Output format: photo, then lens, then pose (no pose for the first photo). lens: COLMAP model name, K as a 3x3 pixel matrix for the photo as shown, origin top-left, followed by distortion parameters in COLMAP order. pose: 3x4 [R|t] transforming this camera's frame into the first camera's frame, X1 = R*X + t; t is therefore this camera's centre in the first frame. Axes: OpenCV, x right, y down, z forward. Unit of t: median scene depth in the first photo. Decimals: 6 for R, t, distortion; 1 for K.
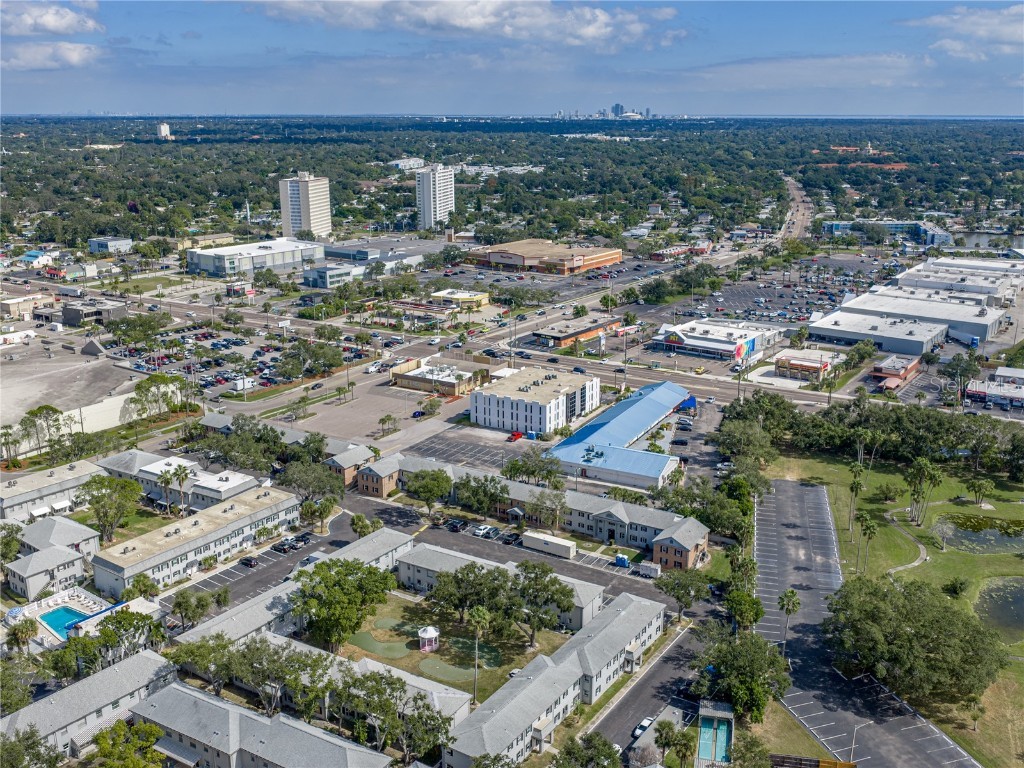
lens RADIAL K [[947.5, 0, 532.6], [0, 947.5, 385.4], [0, 0, 1]] dist [0.021637, -0.038901]
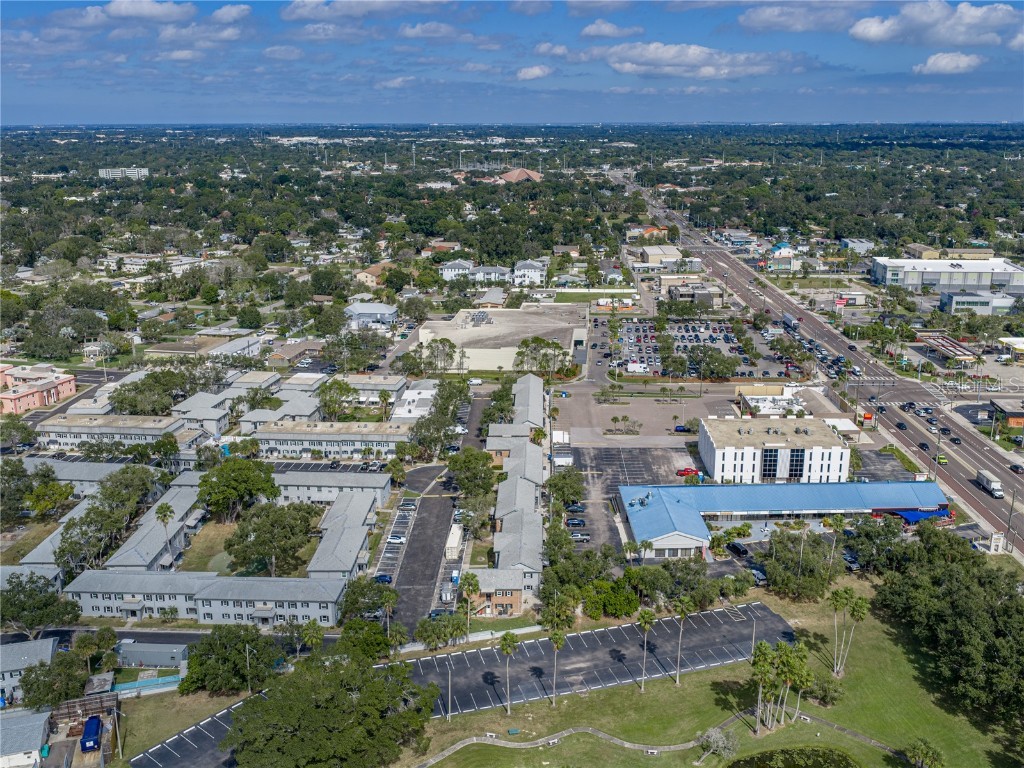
lens RADIAL K [[947.5, 0, 532.6], [0, 947.5, 385.4], [0, 0, 1]] dist [0.021637, -0.038901]
pose [[0.494941, 0.230637, -0.837759, 0.596973], [-0.236313, 0.963519, 0.125647, -0.097308], [0.836176, 0.135785, 0.531387, 0.341886]]
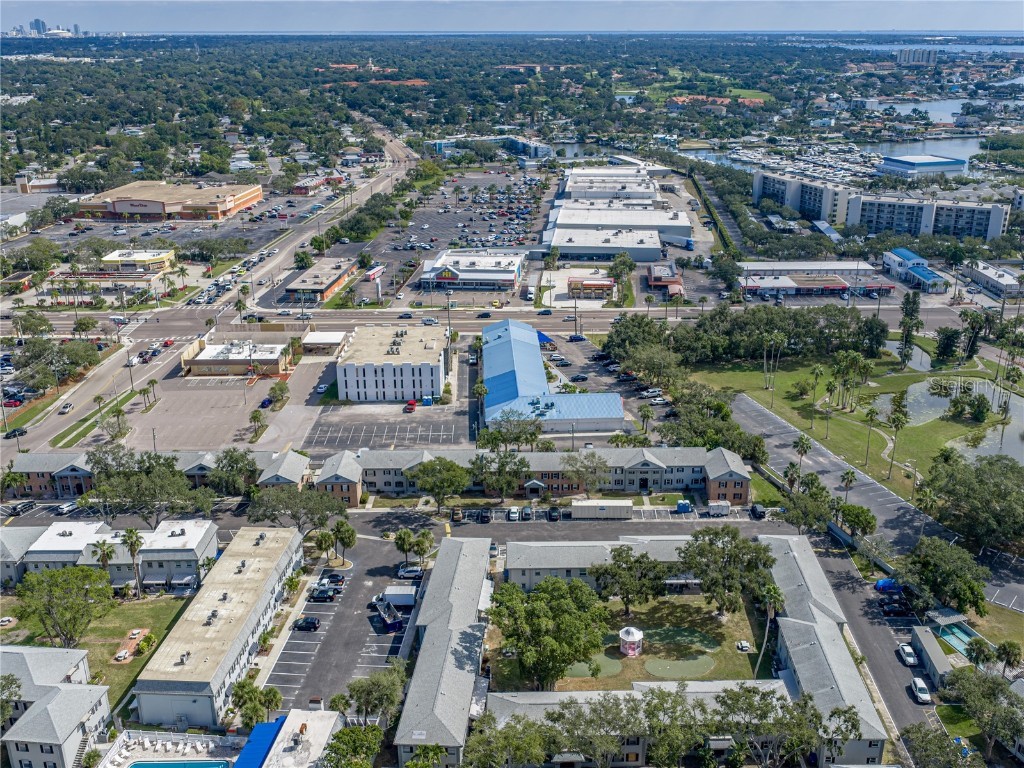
lens RADIAL K [[966.0, 0, 529.1], [0, 966.0, 382.8], [0, 0, 1]] dist [0.022326, -0.043820]
pose [[0.857204, -0.180636, 0.482257, -0.321808], [0.145955, 0.983283, 0.108869, -0.044542], [-0.493861, -0.022935, 0.869238, 0.150635]]
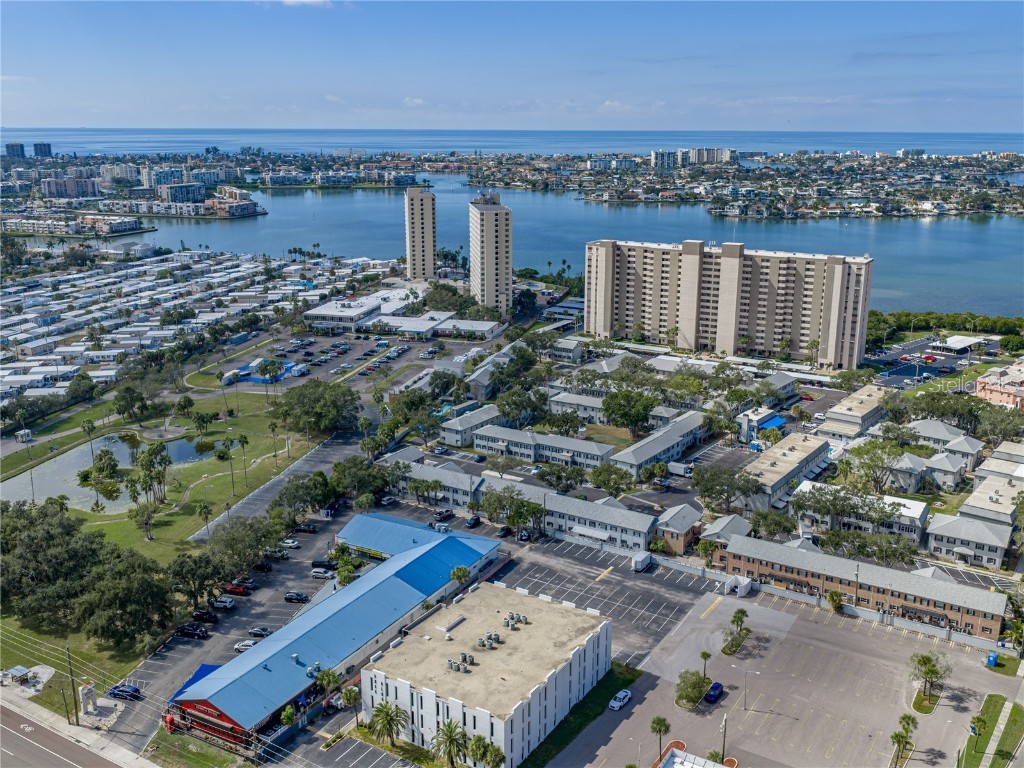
lens RADIAL K [[957.2, 0, 534.0], [0, 957.2, 381.3], [0, 0, 1]] dist [0.025454, -0.052254]
pose [[-0.999981, -0.005063, 0.003421, -0.018133], [-0.002540, 0.853645, 0.520849, -0.397754], [-0.005557, 0.520830, -0.853642, 1.349470]]
